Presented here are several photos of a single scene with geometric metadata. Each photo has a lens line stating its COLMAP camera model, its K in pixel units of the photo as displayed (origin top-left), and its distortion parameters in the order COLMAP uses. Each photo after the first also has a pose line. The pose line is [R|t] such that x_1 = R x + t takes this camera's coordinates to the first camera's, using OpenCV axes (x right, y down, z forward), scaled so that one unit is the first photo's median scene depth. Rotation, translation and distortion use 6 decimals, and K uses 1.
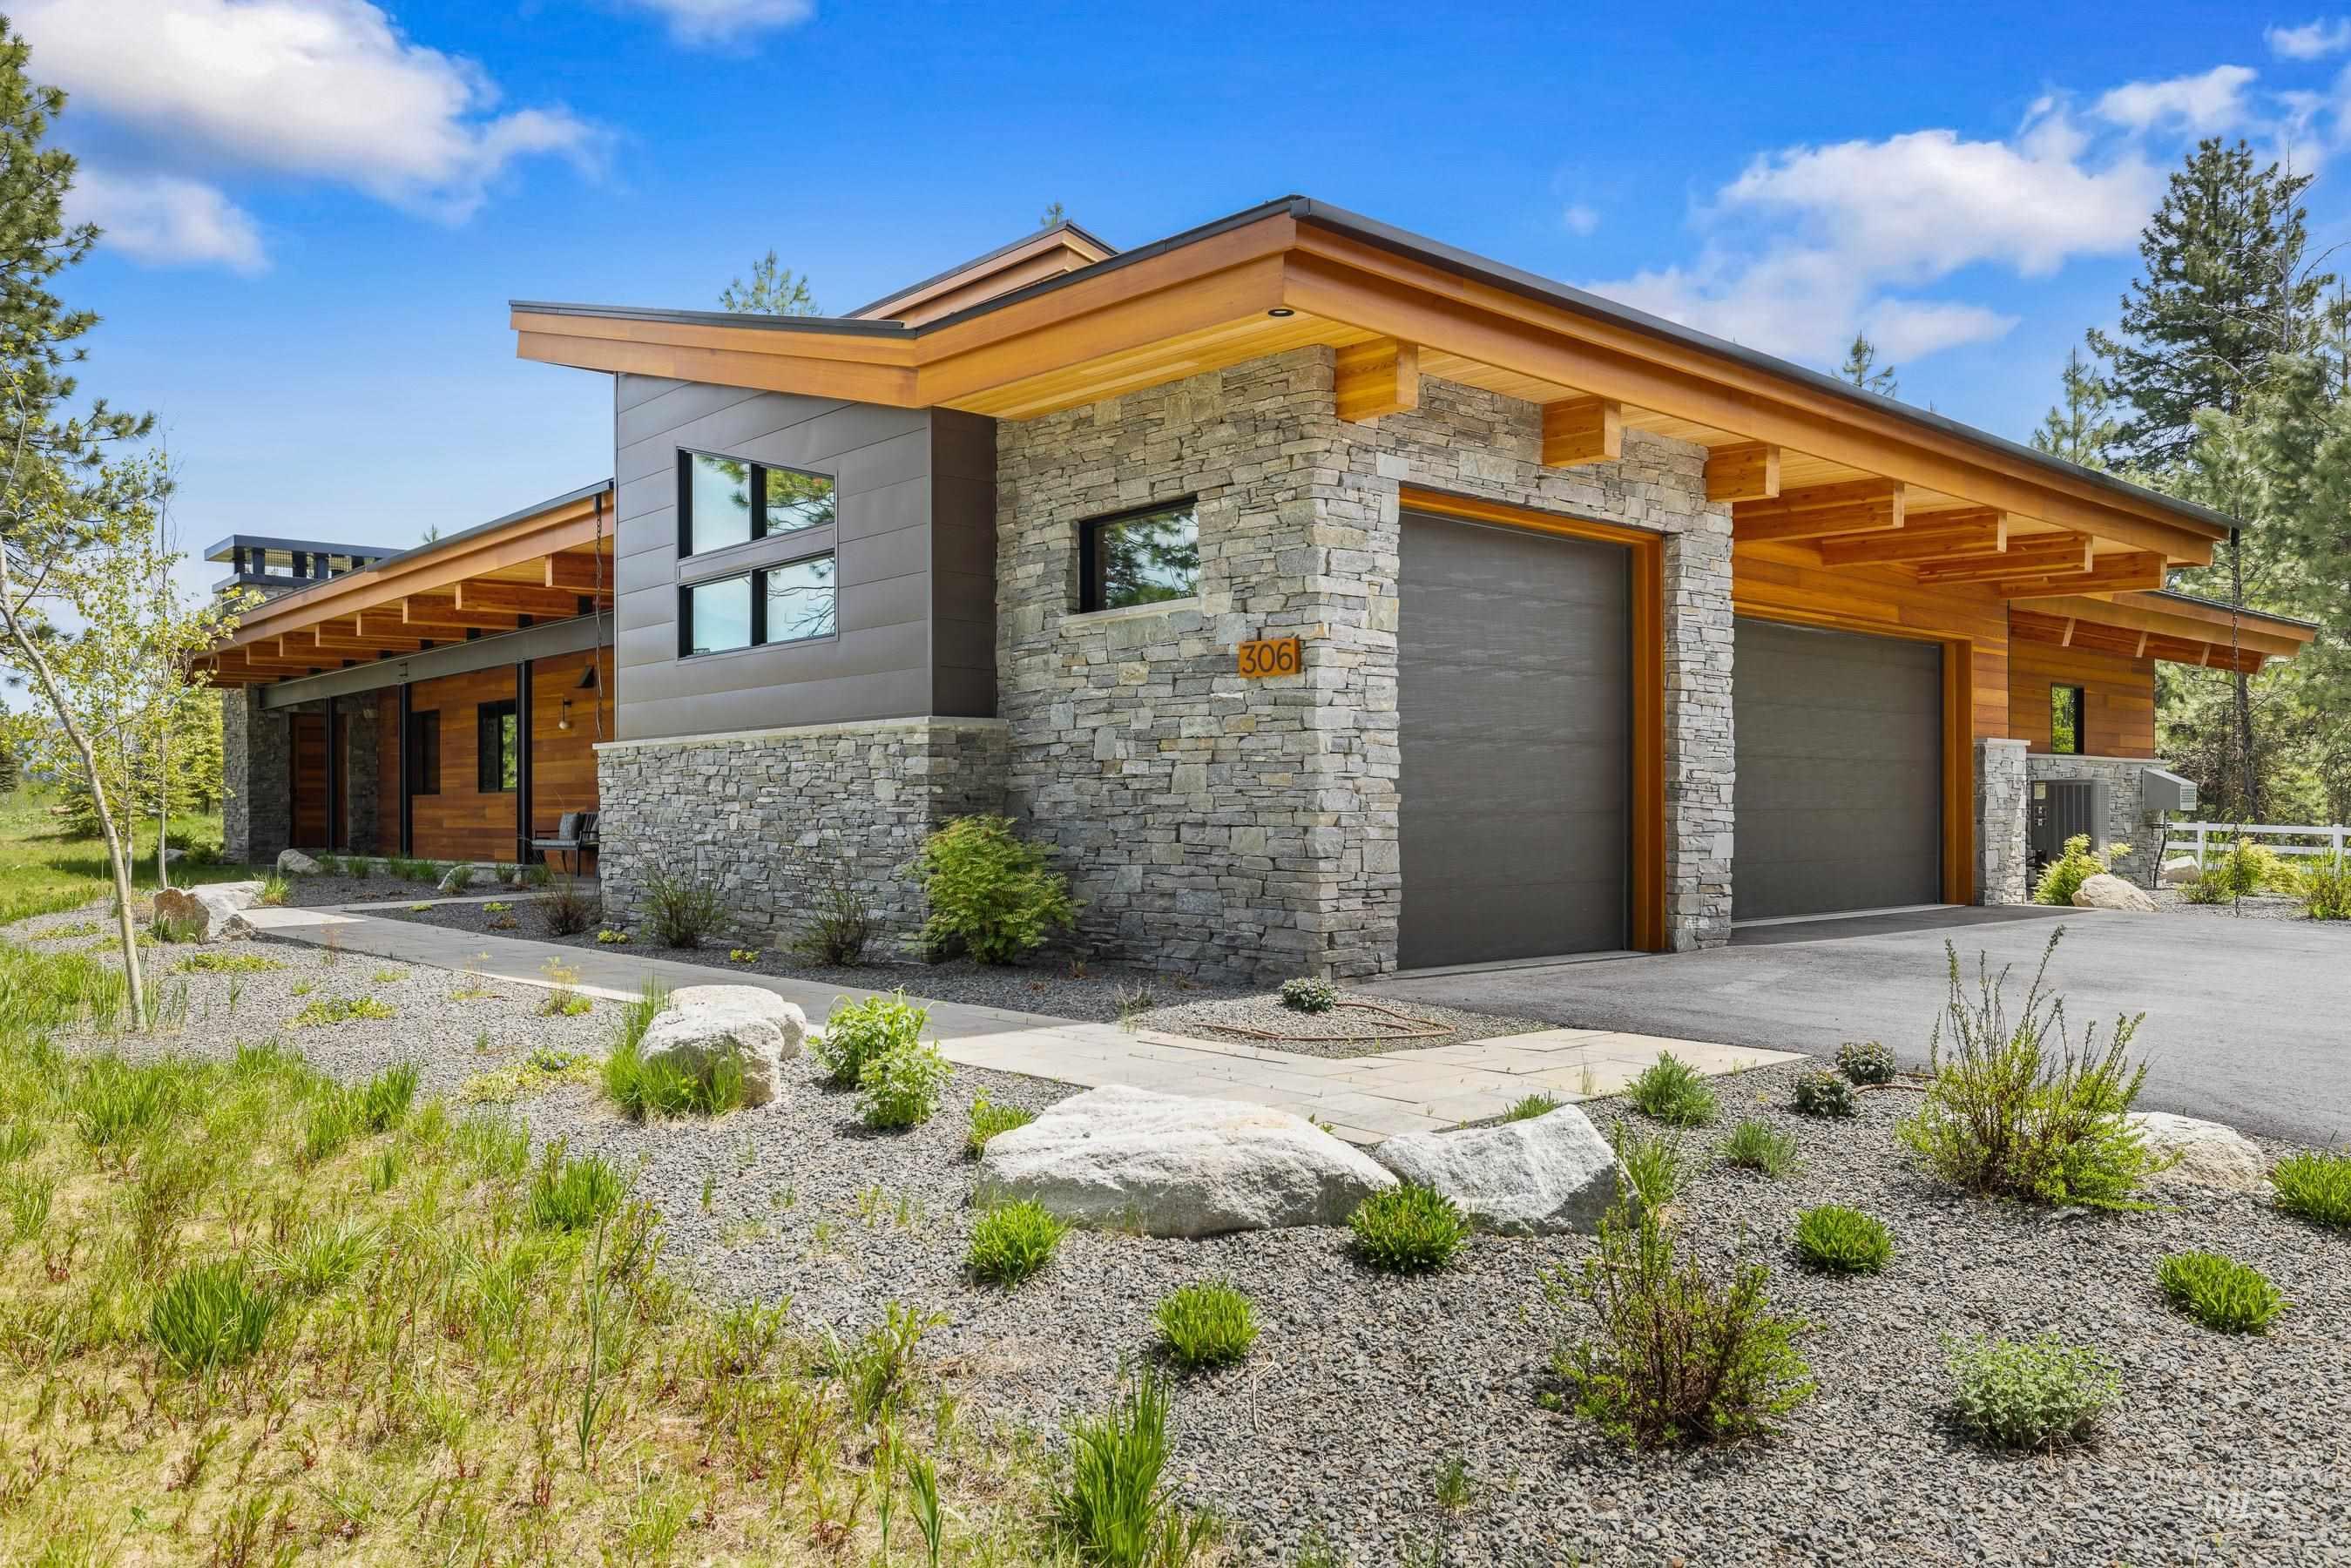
lens RADIAL K [[1707.9, 0, 1172.5], [0, 1707.9, 791.8], [0, 0, 1]] dist [-0.007513, -0.000979]
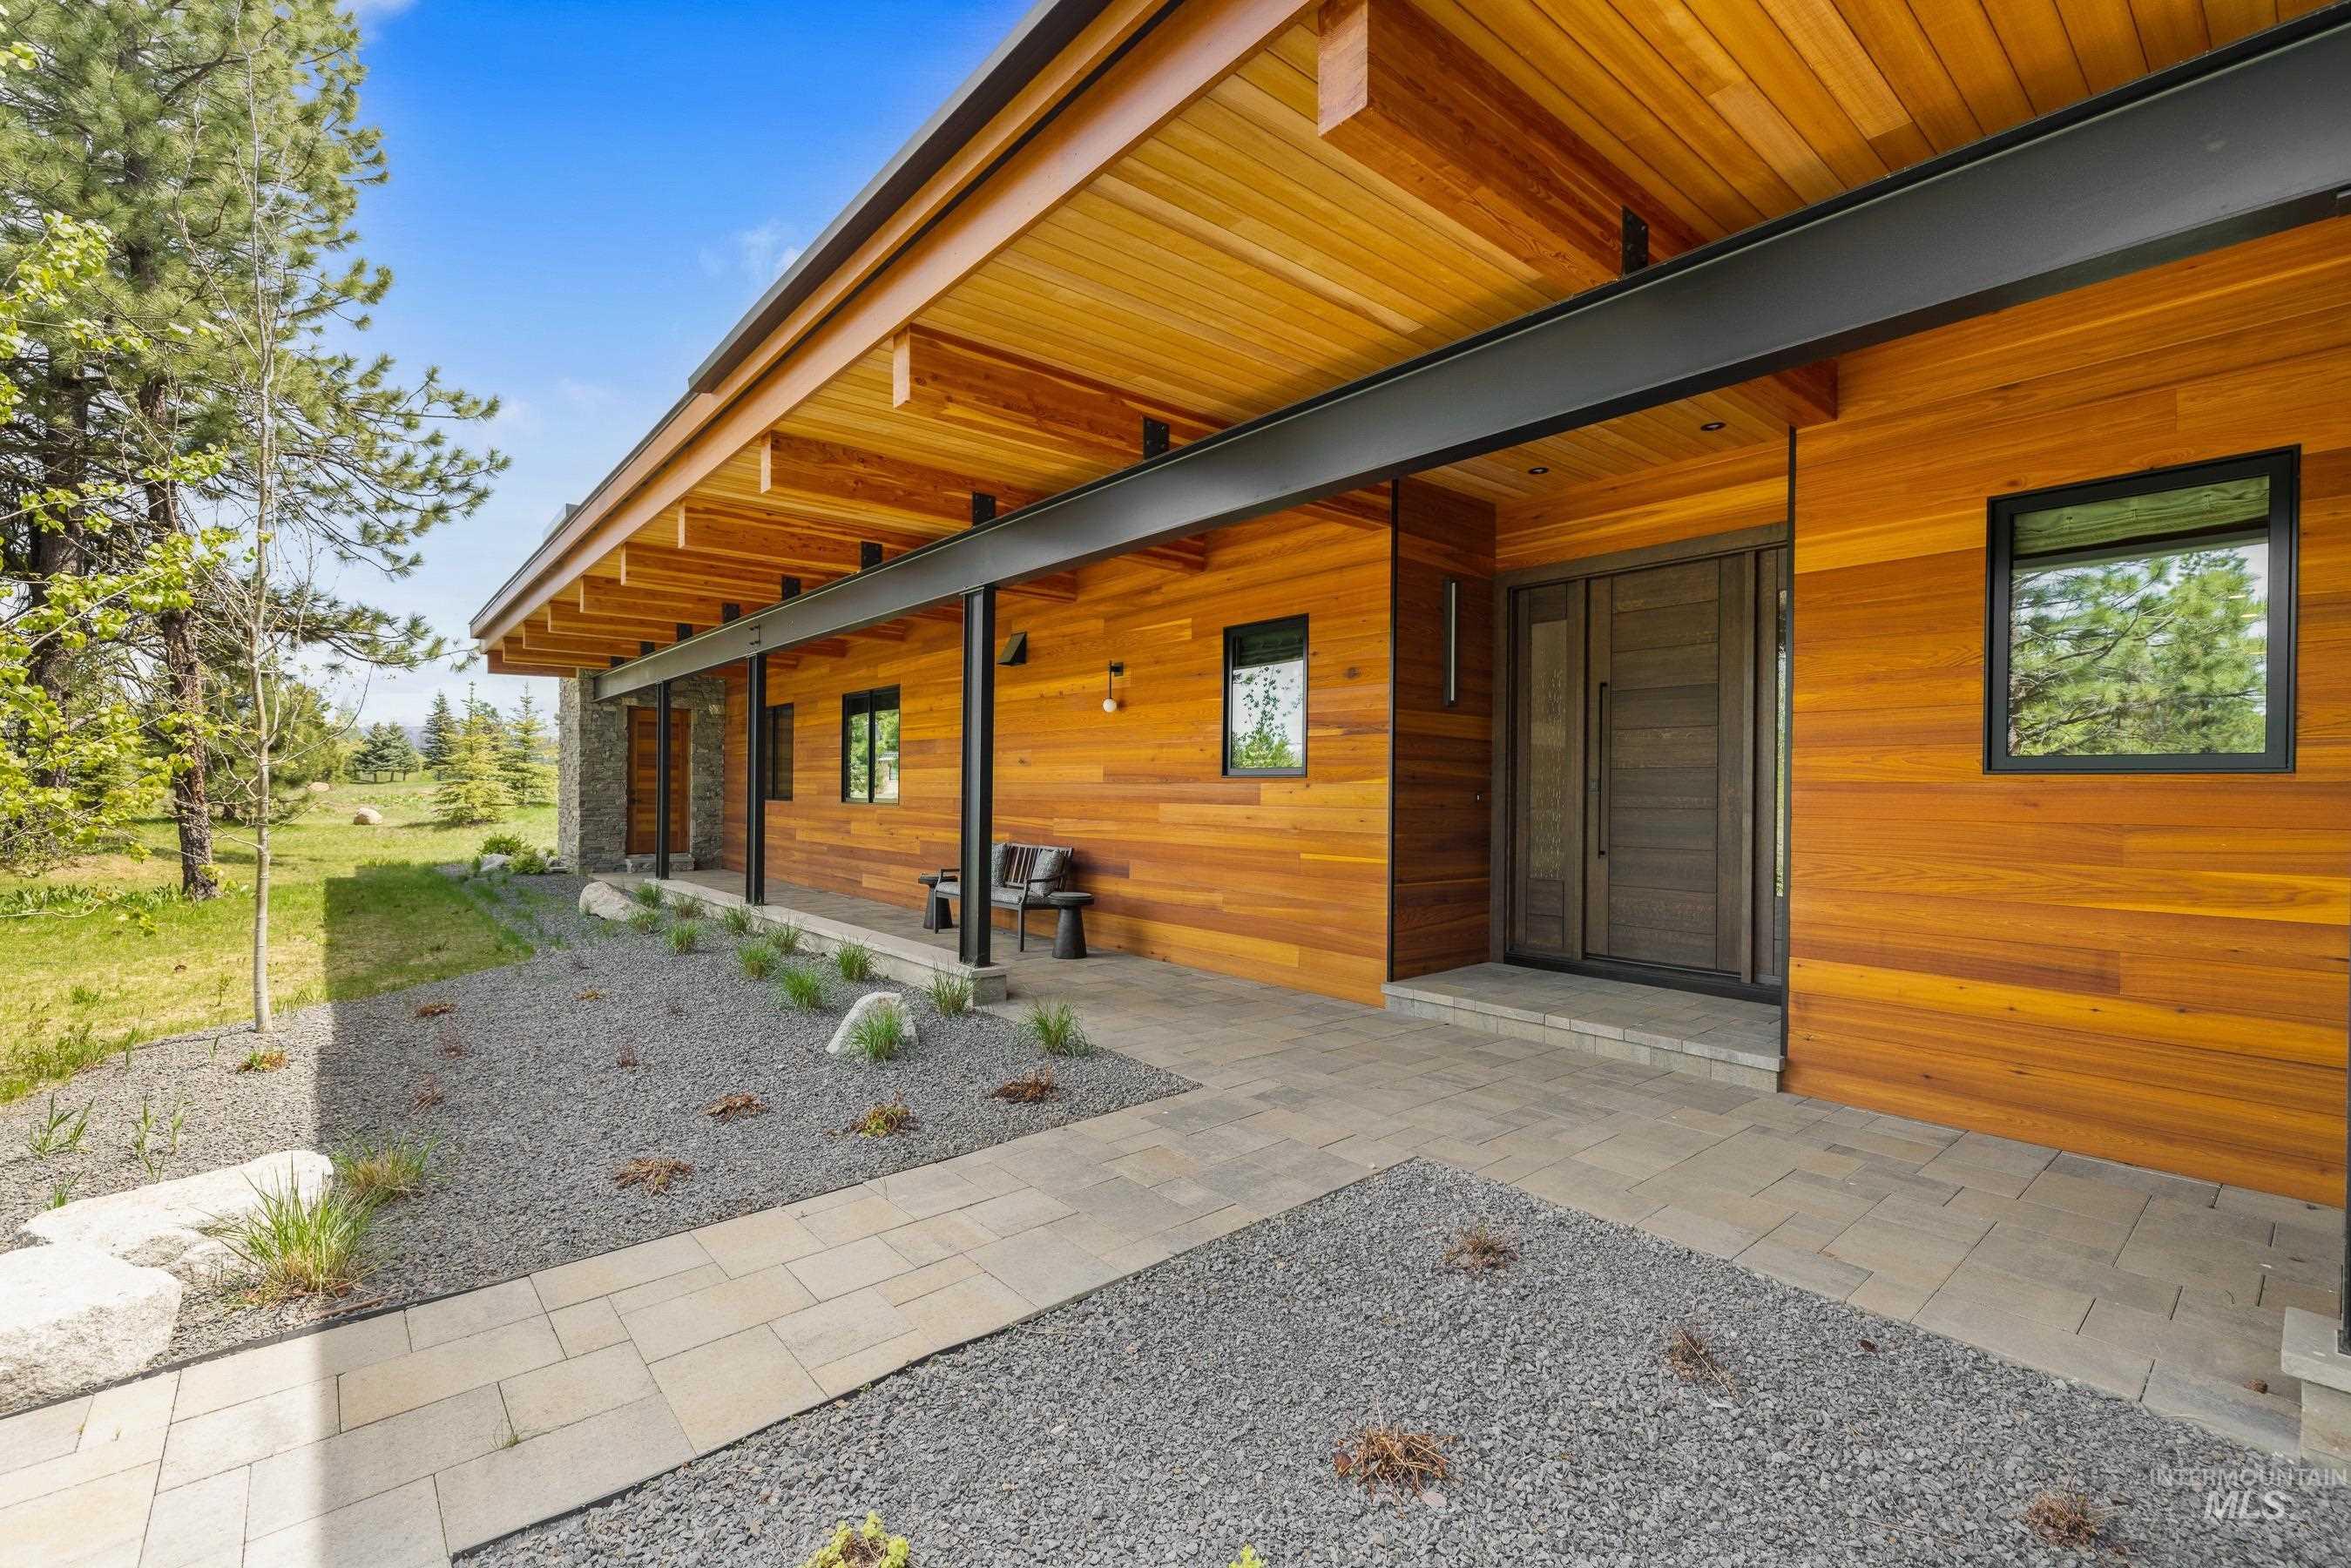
lens RADIAL K [[1010.0, 0, 1180.0], [0, 1010.0, 779.8], [0, 0, 1]] dist [-0.002501, -0.000201]
pose [[0.999692, 0.016009, -0.018940, -0.214677], [-0.015980, 0.999871, 0.001669, -0.012794], [0.018964, -0.001365, 0.999819, 0.471647]]
